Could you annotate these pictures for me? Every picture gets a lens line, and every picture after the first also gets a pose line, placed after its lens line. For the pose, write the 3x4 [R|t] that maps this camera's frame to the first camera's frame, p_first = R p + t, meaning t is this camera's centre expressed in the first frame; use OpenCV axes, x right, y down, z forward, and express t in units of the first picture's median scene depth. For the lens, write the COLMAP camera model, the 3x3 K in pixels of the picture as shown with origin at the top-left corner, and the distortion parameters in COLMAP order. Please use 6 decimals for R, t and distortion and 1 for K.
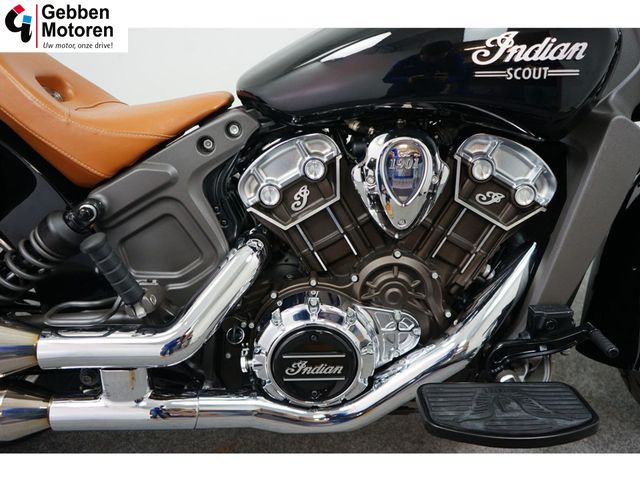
lens RADIAL K [[525.8, 0, 320.0], [0, 525.8, 240.0], [0, 0, 1]] dist [0.002590, 0.010119]
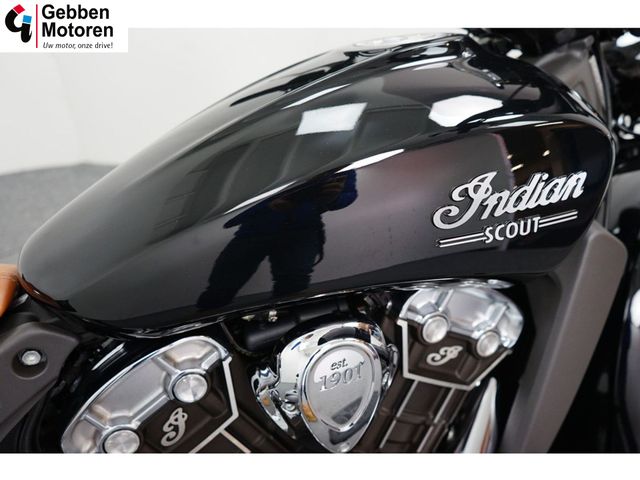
lens RADIAL K [[525.8, 0, 320.0], [0, 525.8, 240.0], [0, 0, 1]] dist [0.002590, 0.010119]
pose [[0.943413, -0.183129, 0.276471, -0.007414], [0.154083, 0.980303, 0.123552, -0.418768], [-0.293651, -0.073961, 0.953047, 0.455639]]
